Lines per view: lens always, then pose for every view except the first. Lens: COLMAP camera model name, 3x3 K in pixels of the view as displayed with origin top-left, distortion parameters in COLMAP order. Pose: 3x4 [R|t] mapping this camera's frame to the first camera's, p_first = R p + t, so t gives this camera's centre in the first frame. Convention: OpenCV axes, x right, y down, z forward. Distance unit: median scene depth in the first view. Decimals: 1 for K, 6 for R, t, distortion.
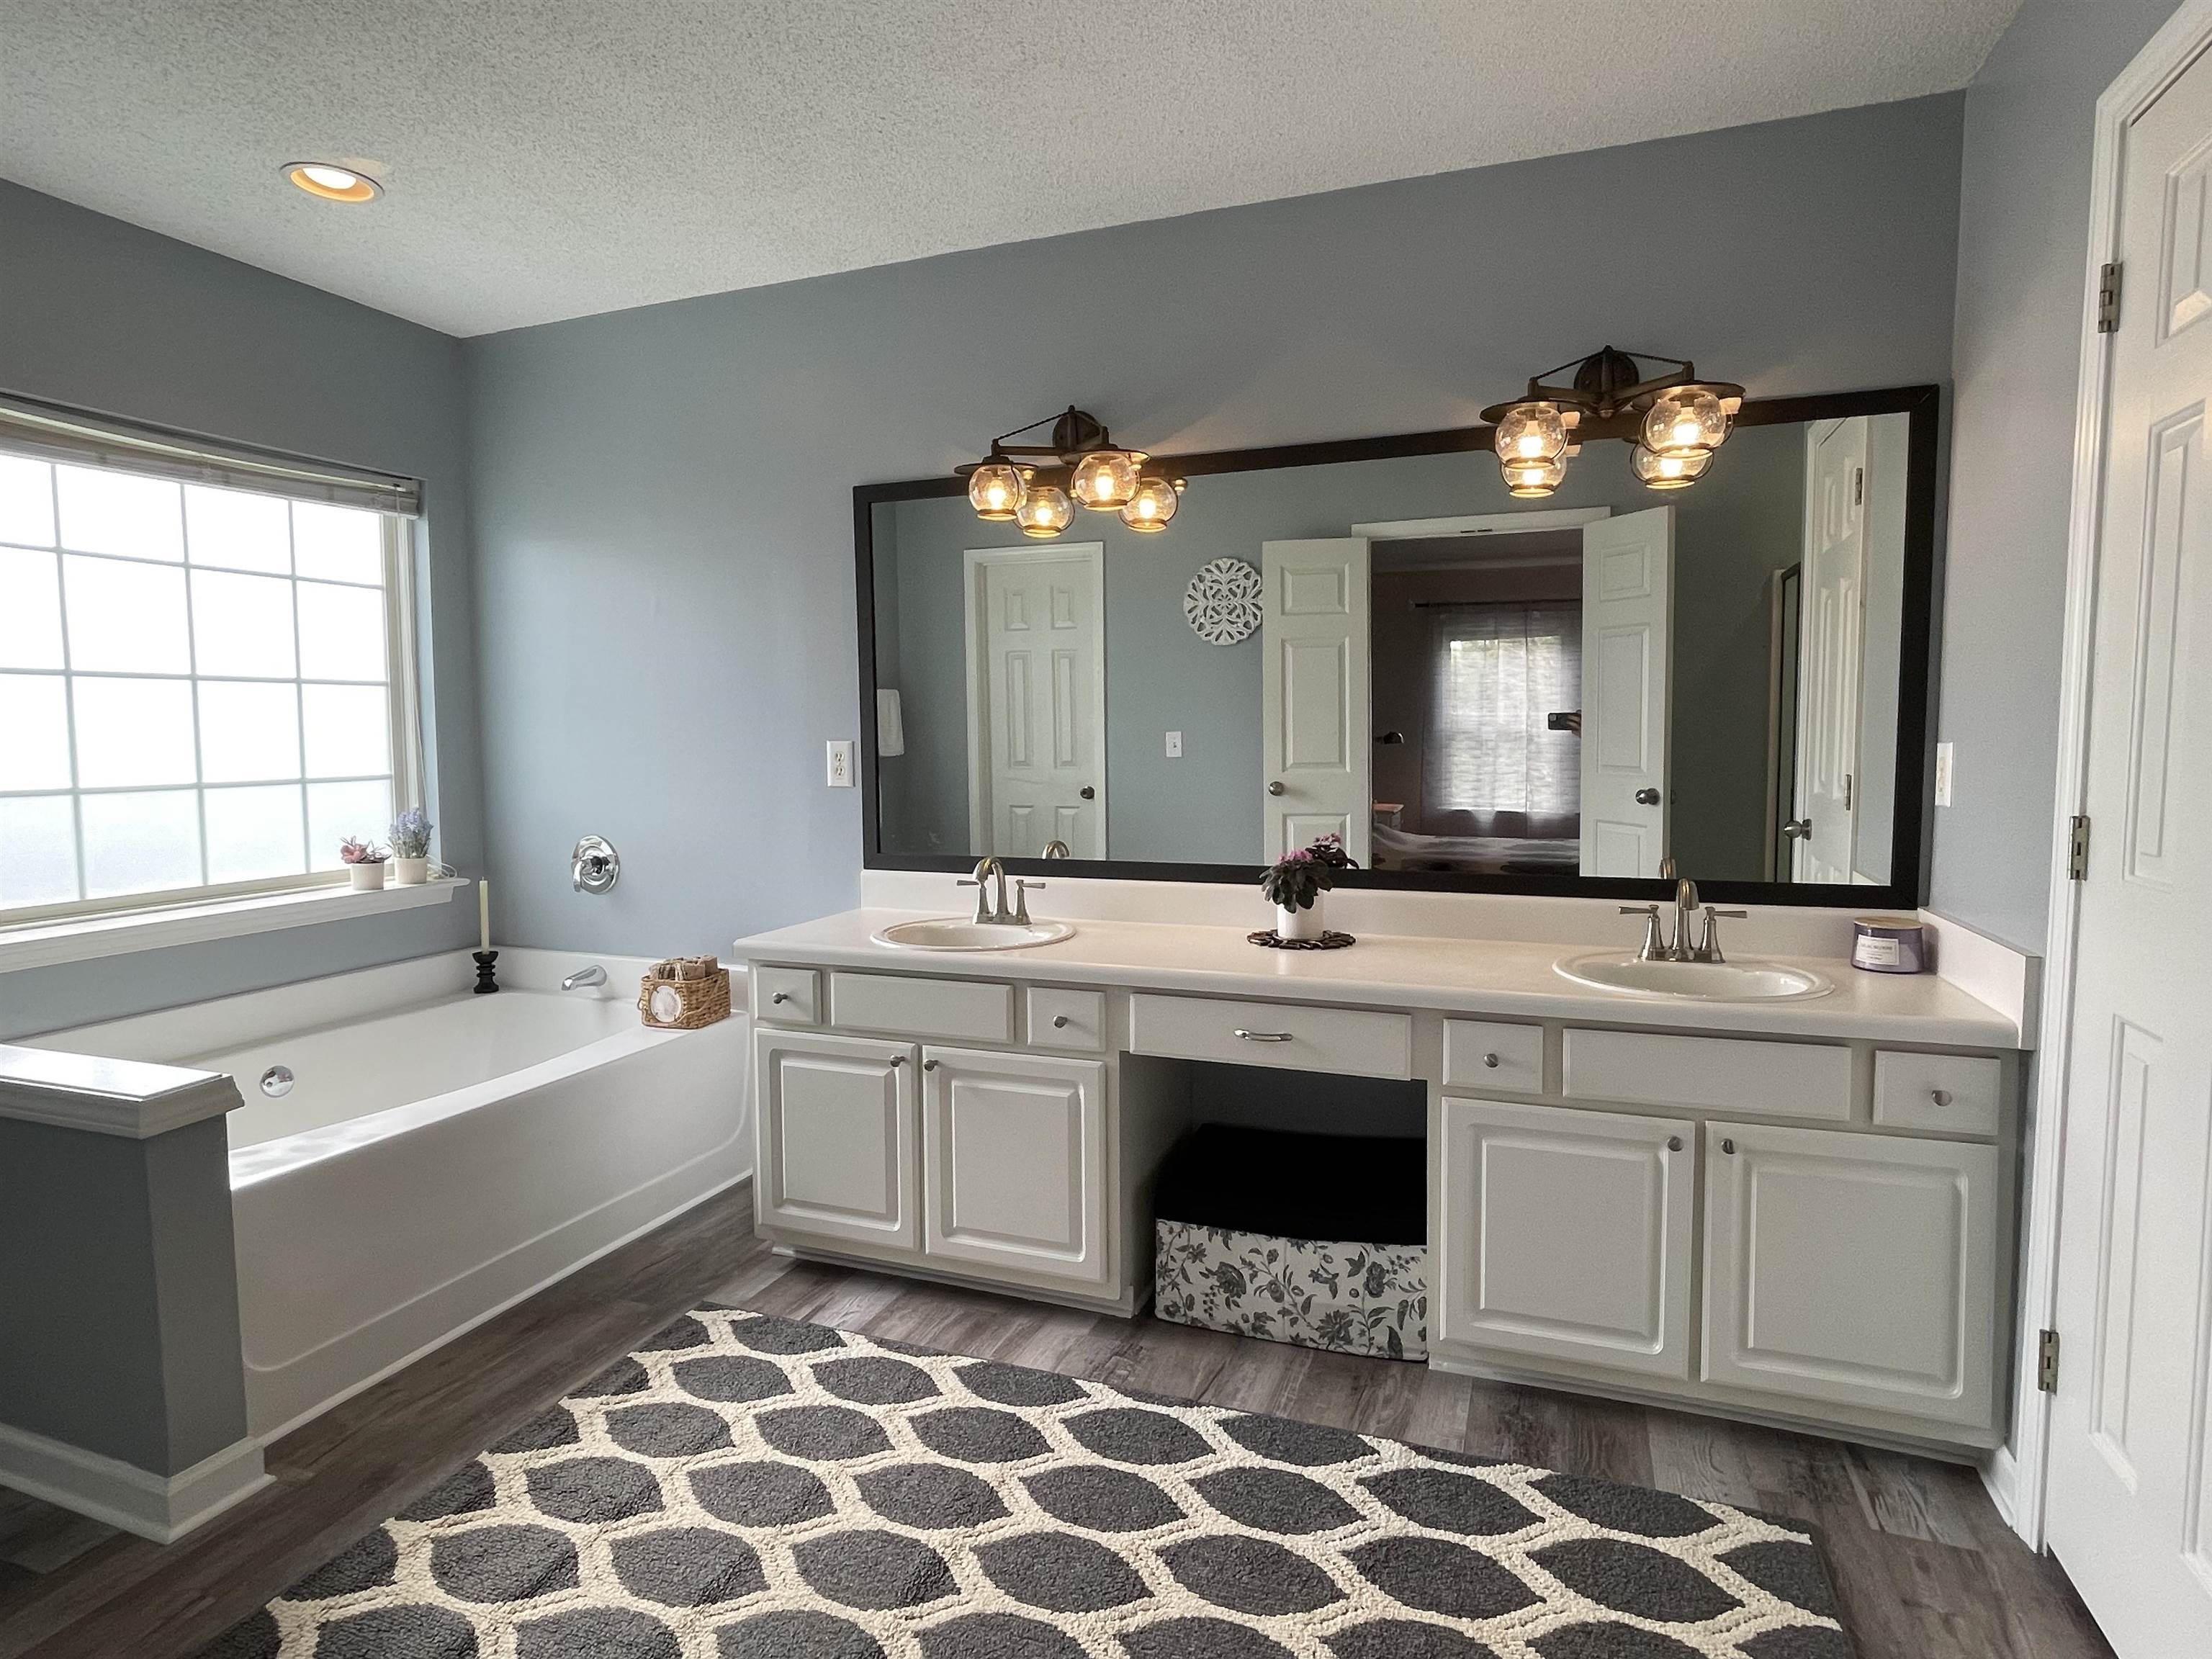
lens RADIAL K [[1179.7, 0, 1114.3], [0, 1179.7, 815.9], [0, 0, 1]] dist [0.011322, -0.000820]
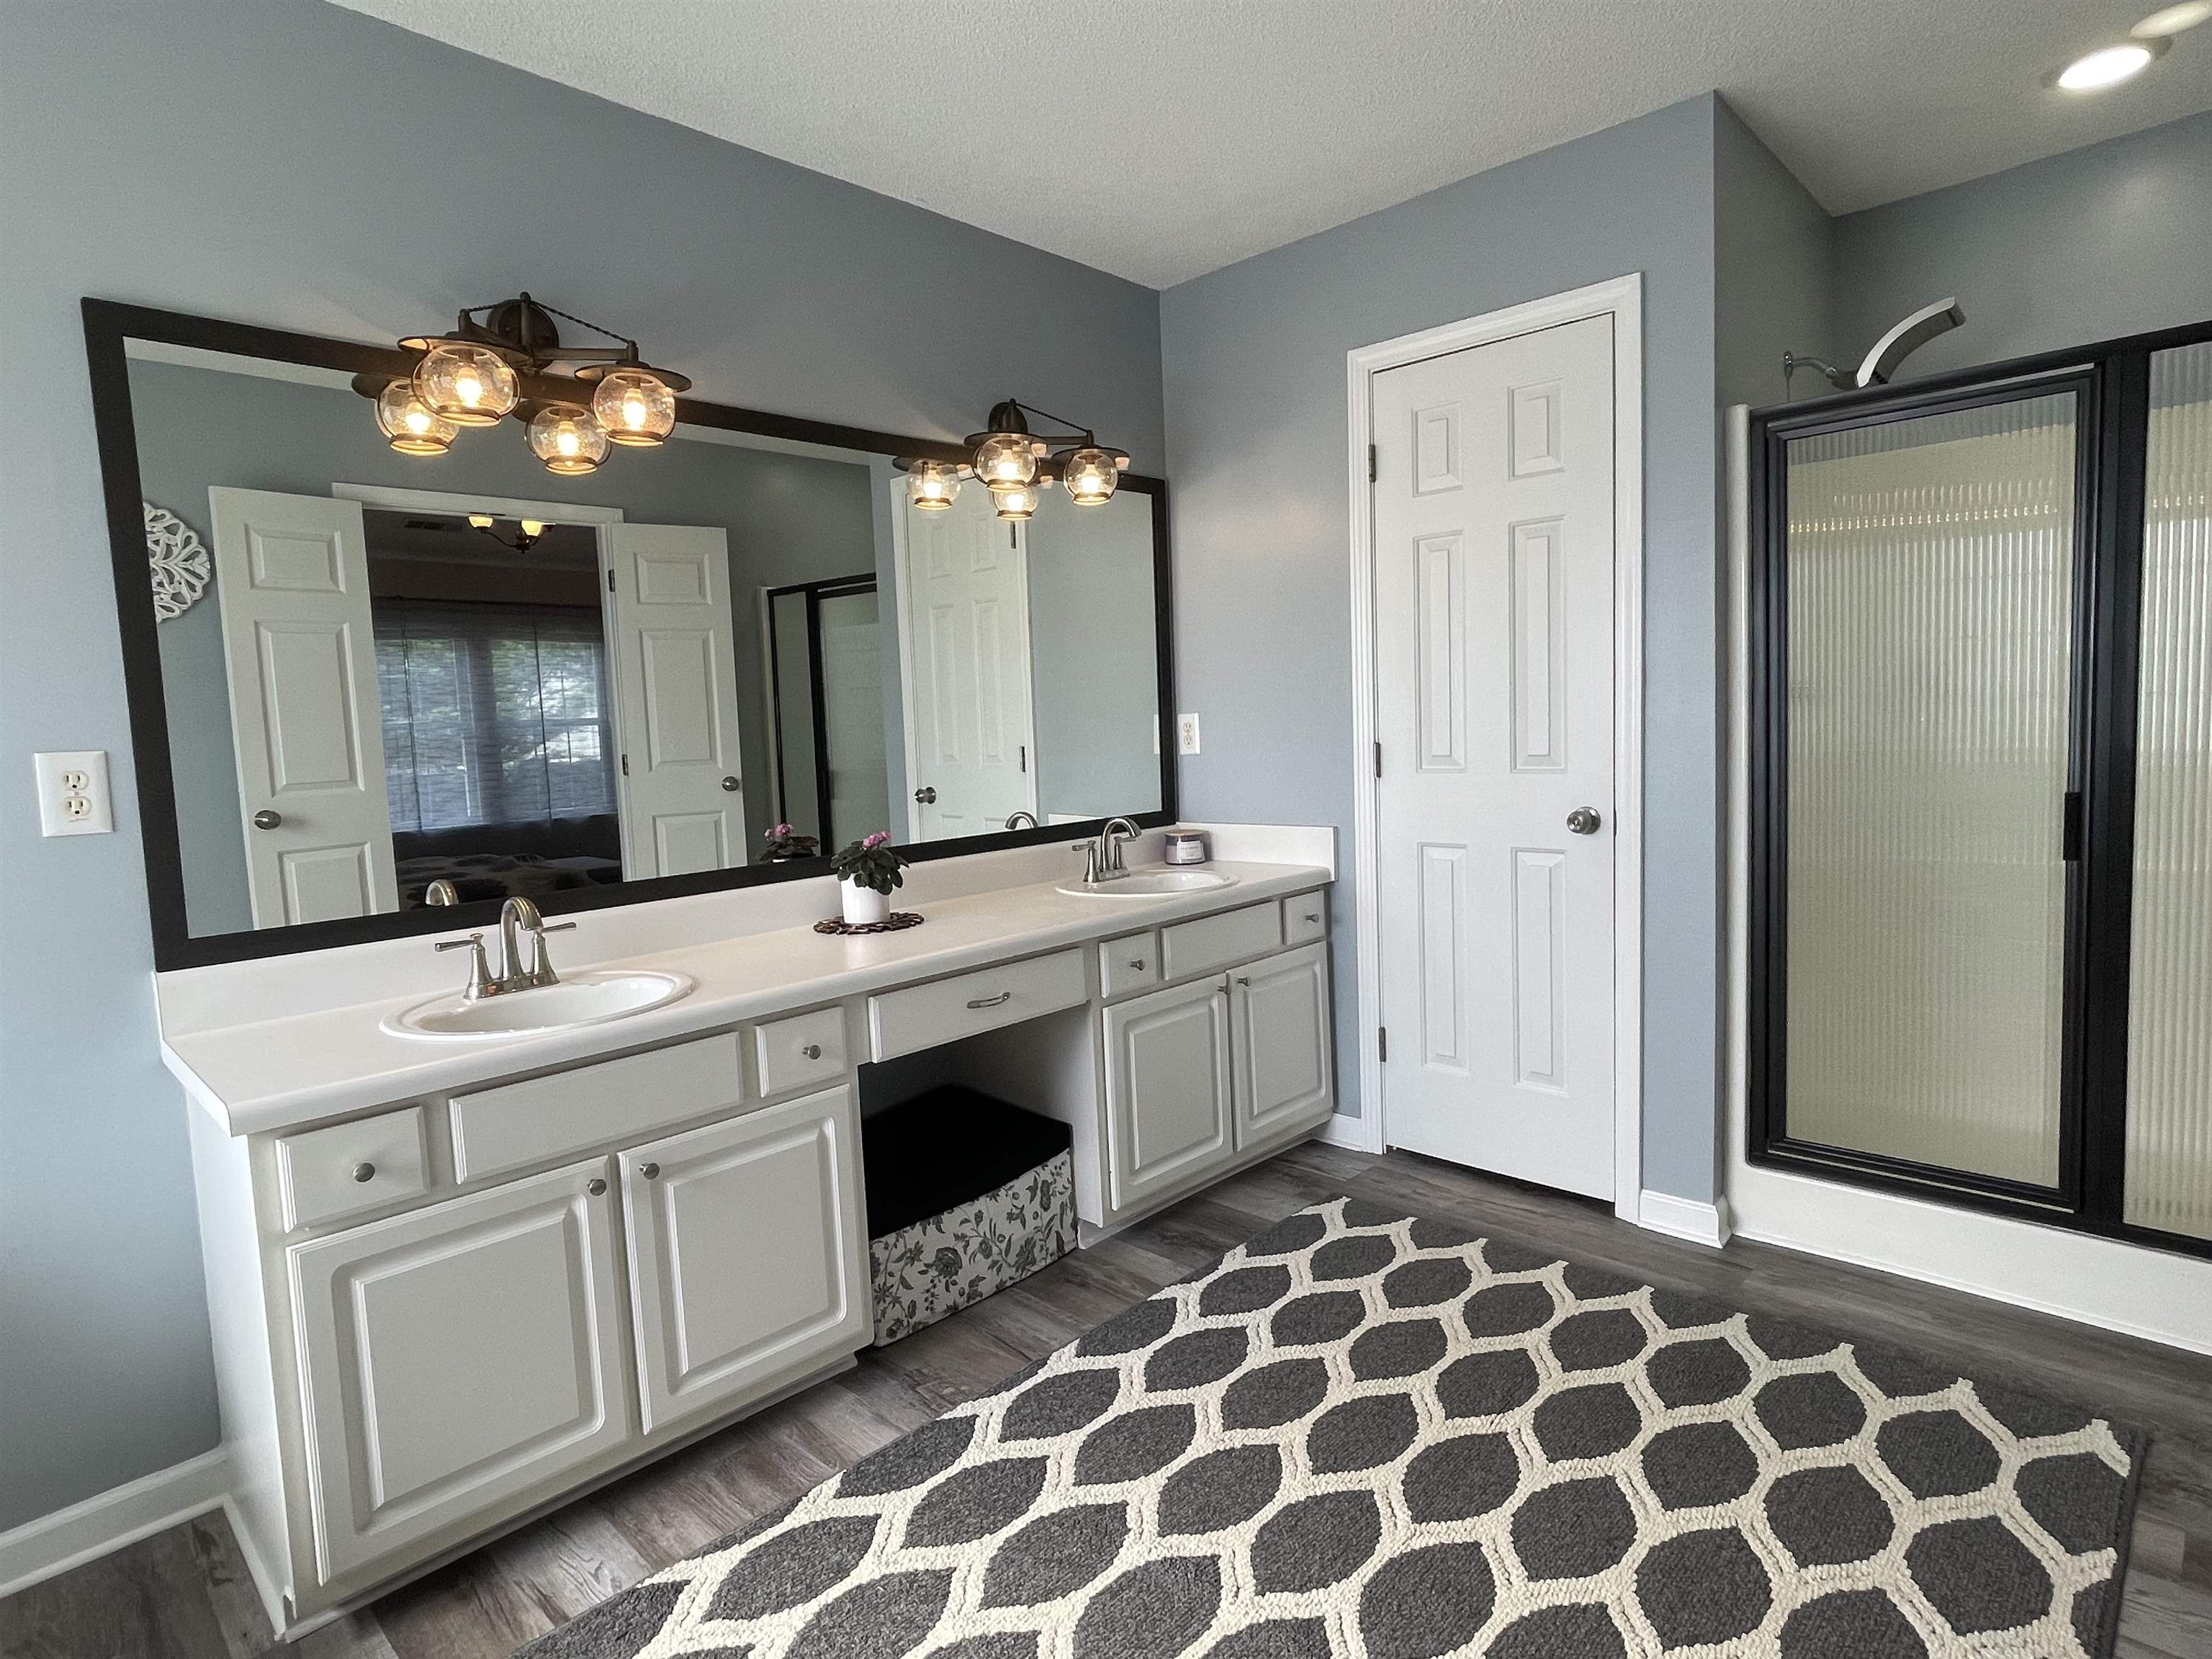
lens RADIAL K [[1179.7, 0, 1108.8], [0, 1179.7, 812.5], [0, 0, 1]] dist [0.011322, -0.000820]
pose [[0.411062, -0.086022, 0.907540, -0.728510], [0.104768, 0.993399, 0.046706, -0.014455], [-0.905567, 0.075882, 0.417361, 0.444259]]
